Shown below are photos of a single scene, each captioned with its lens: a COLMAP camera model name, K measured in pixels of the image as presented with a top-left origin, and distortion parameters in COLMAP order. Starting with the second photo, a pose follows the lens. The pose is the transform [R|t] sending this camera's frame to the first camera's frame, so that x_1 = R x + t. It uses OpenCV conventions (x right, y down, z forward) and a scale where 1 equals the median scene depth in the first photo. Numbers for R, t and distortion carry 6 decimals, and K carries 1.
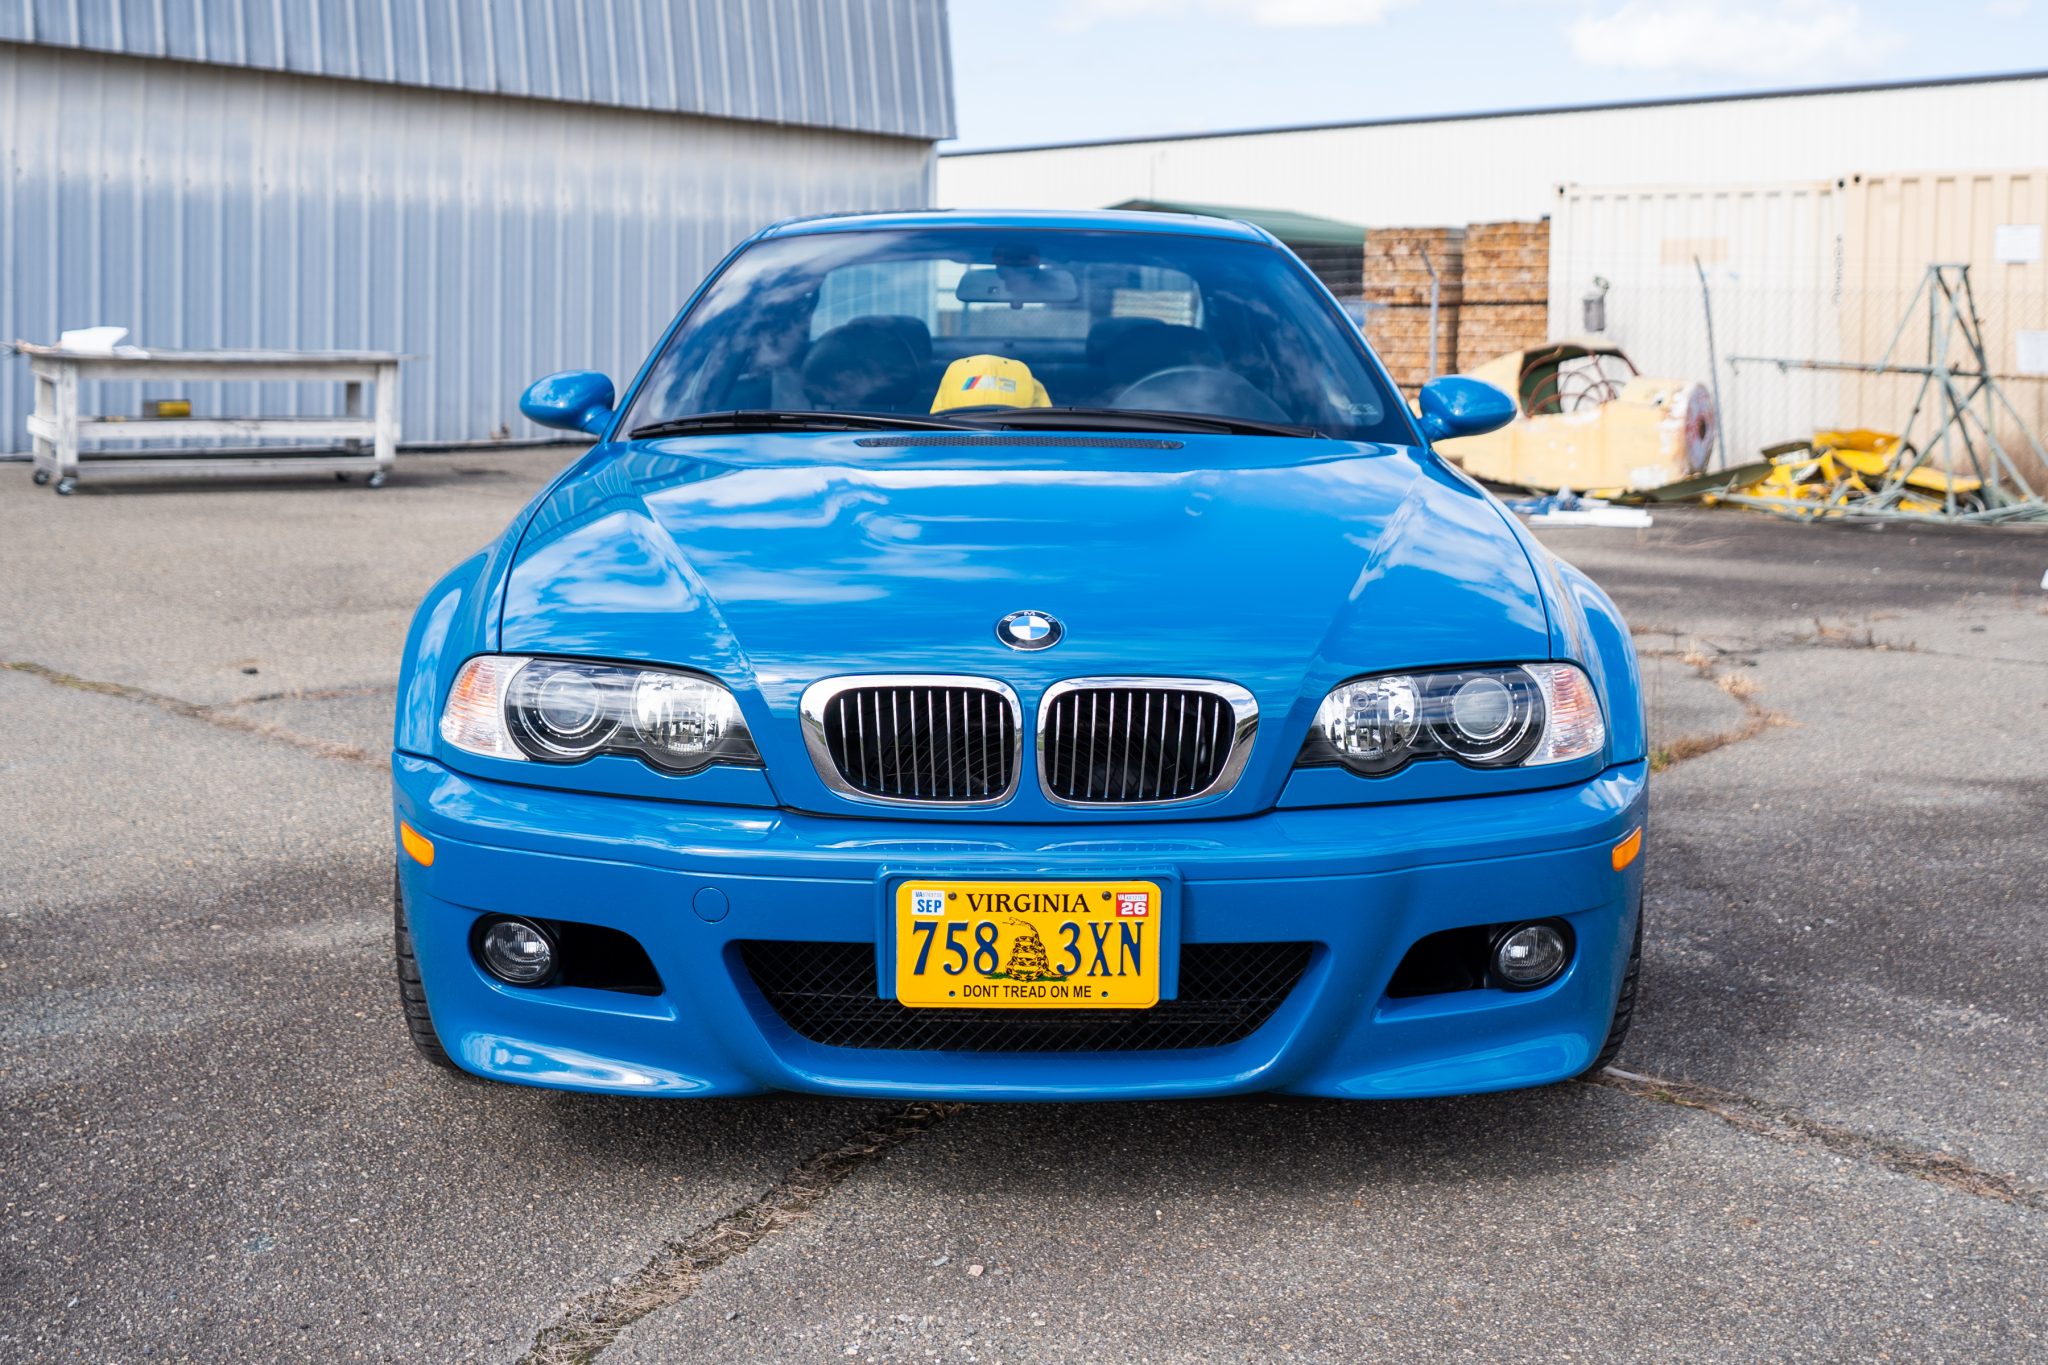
lens RADIAL K [[2200.7, 0, 1024.1], [0, 2200.7, 413.0], [0, 0, 1]] dist [0.011126, 0.022189]
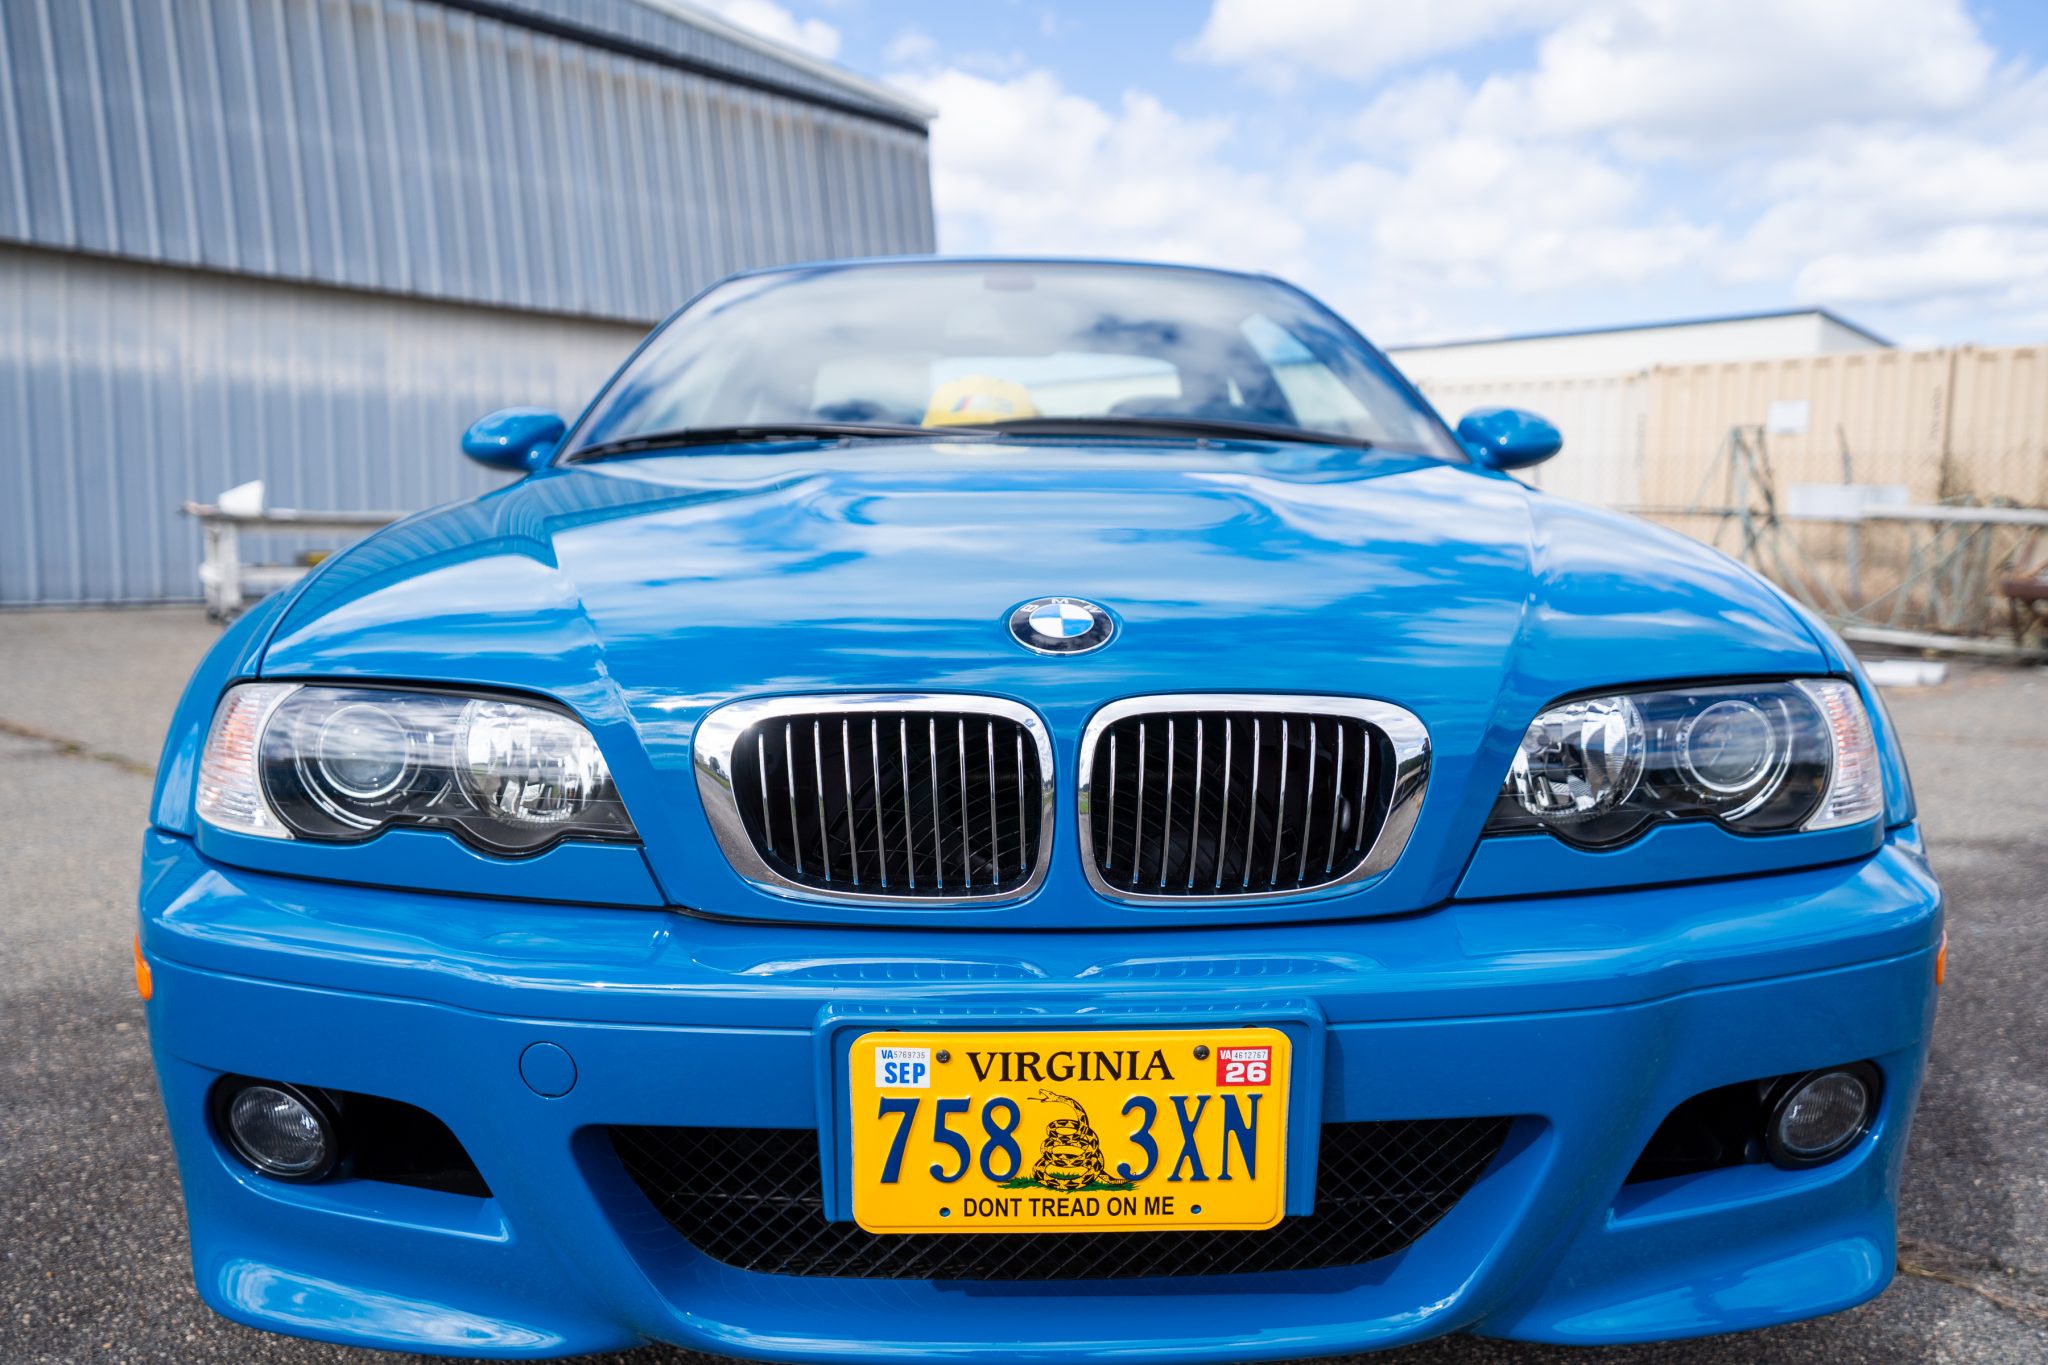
lens RADIAL K [[1572.6, 0, 1010.3], [0, 1572.6, 683.4], [0, 0, 1]] dist [-0.003845, 0.075265]
pose [[0.999923, -0.010261, 0.006971, -0.015448], [0.009808, 0.998017, 0.062184, 0.087222], [-0.007595, -0.062111, 0.998040, 0.549352]]
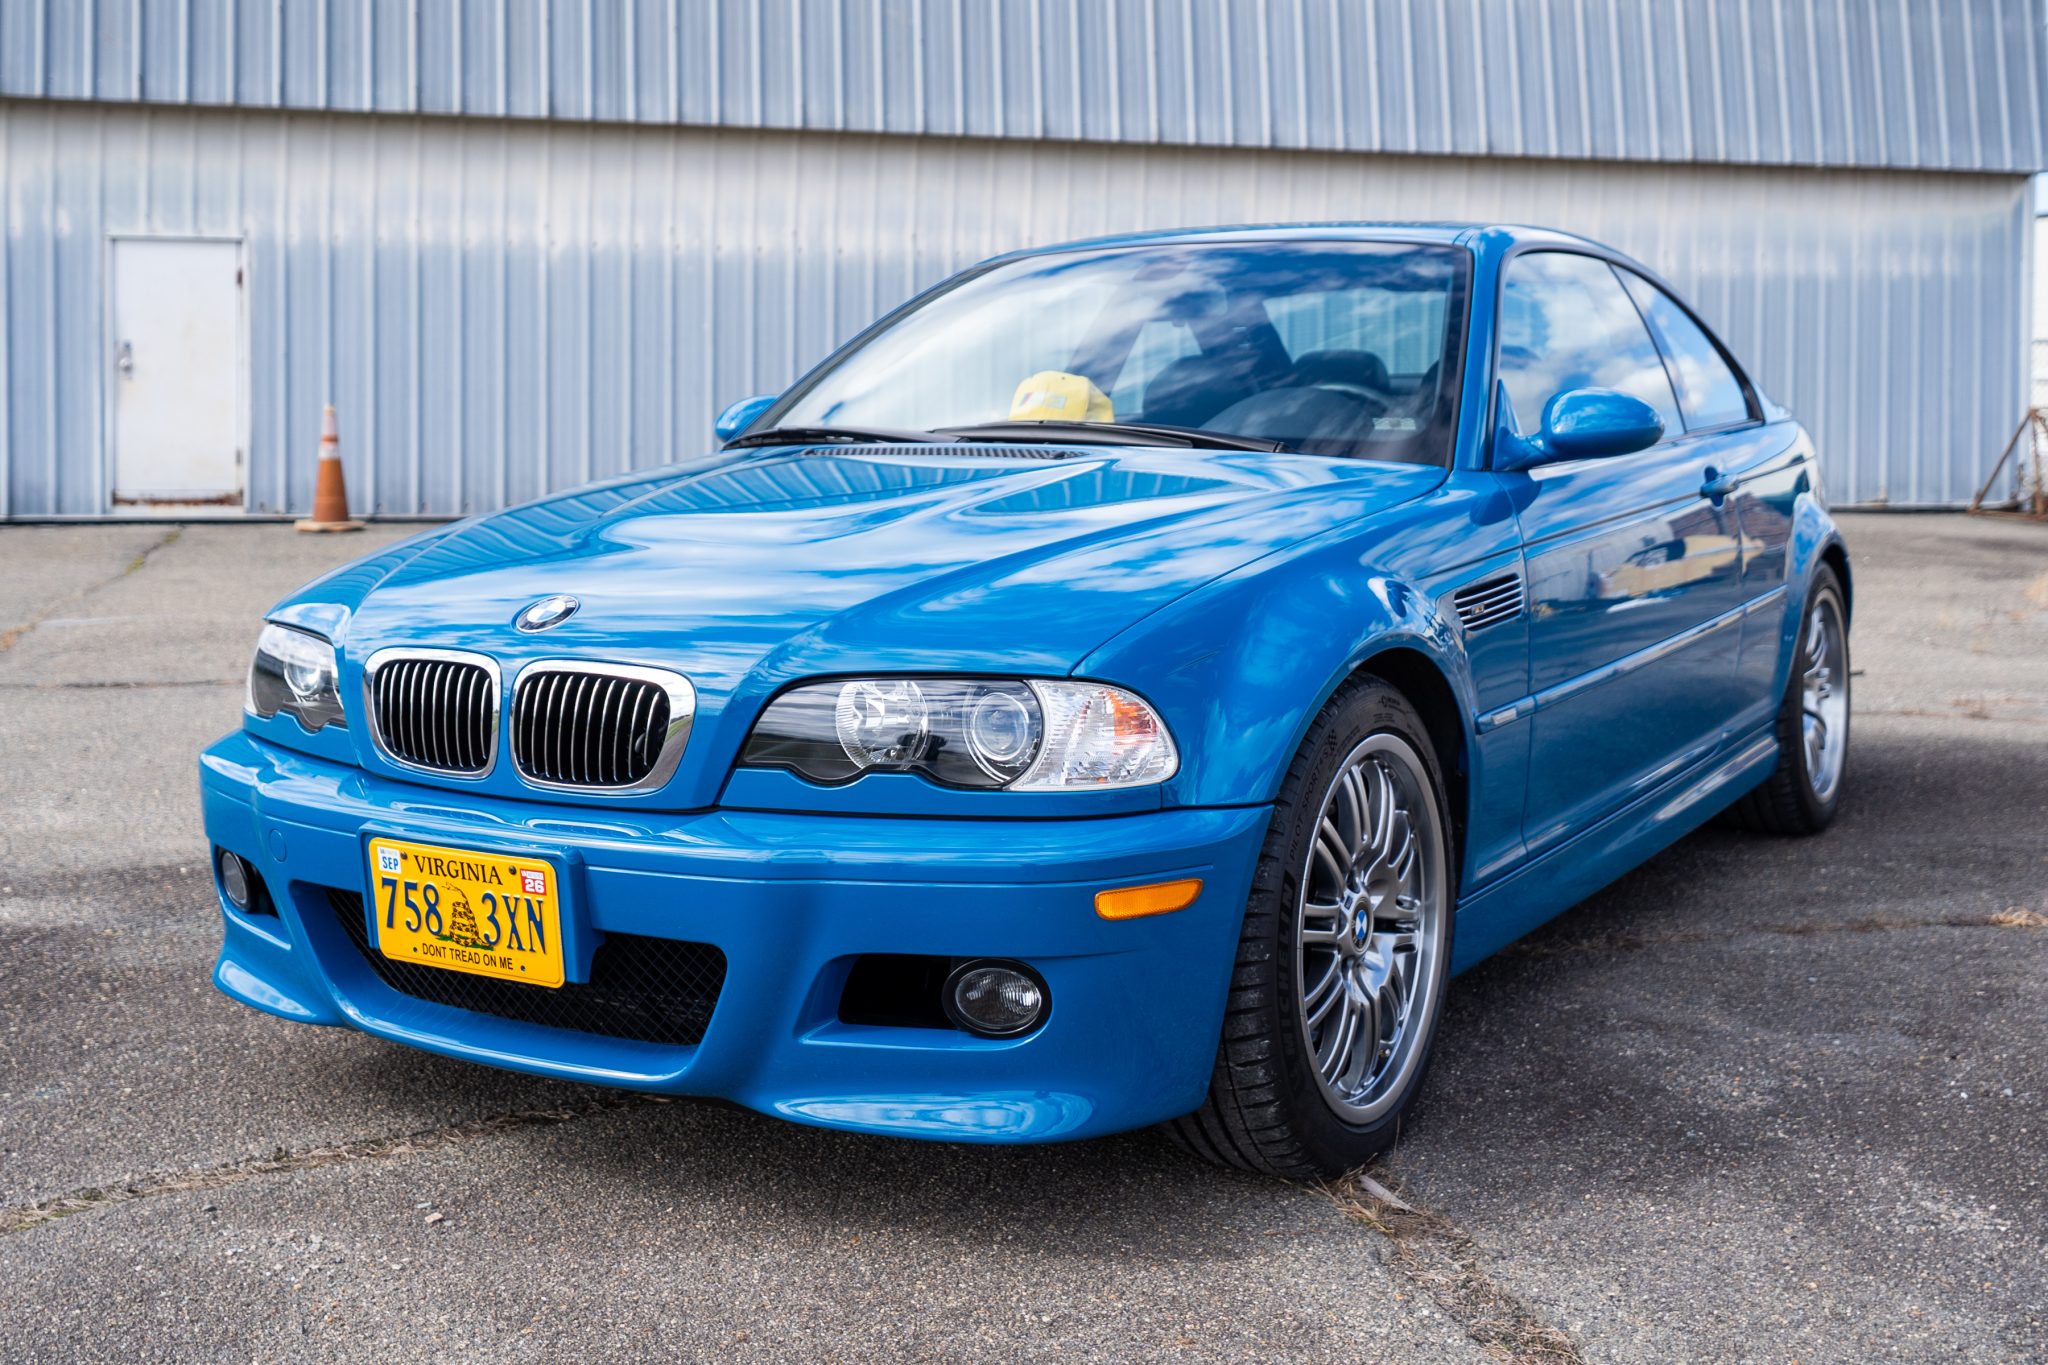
lens RADIAL K [[2240.8, 0, 976.0], [0, 2240.8, 474.6], [0, 0, 1]] dist [-0.000458, 0.037051]
pose [[0.842466, 0.006367, -0.538712, 0.733864], [-0.010811, 0.999929, -0.005090, 0.036852], [0.538641, 0.010112, 0.842475, 0.227005]]
